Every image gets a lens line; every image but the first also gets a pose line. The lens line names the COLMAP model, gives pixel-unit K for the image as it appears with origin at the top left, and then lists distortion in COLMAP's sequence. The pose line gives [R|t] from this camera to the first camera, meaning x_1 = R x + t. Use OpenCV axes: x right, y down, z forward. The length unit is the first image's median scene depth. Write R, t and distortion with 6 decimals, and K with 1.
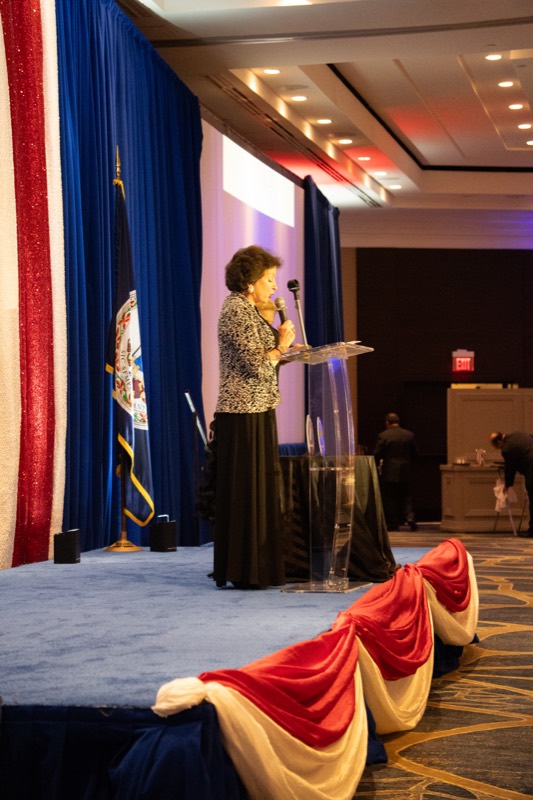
lens RADIAL K [[1871.2, 0, 266.5], [0, 1871.2, 400.0], [0, 0, 1]] dist [0.640593, 0.186496]
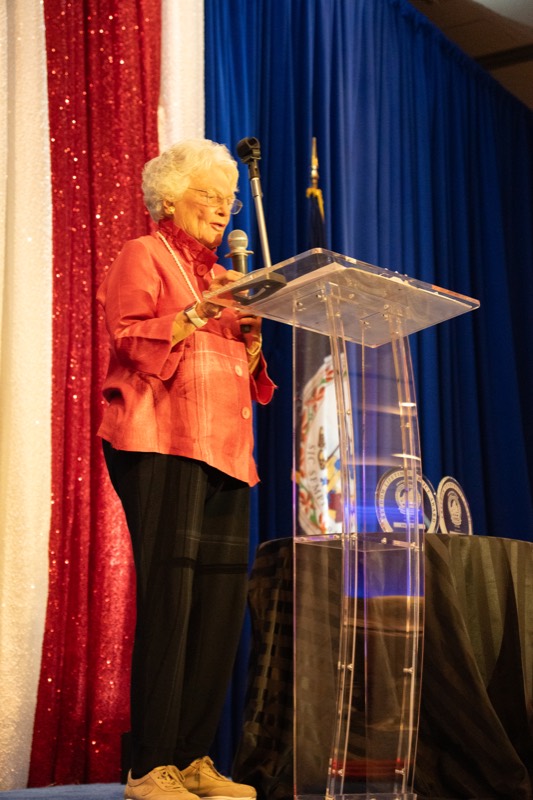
lens RADIAL K [[1871.2, 0, 266.5], [0, 1871.2, 400.0], [0, 0, 1]] dist [0.640593, 0.186496]
pose [[0.931690, -0.054927, -0.359078, 0.134873], [0.000250, 0.988598, -0.150575, 0.052797], [0.363255, 0.140200, 0.921081, 0.409137]]
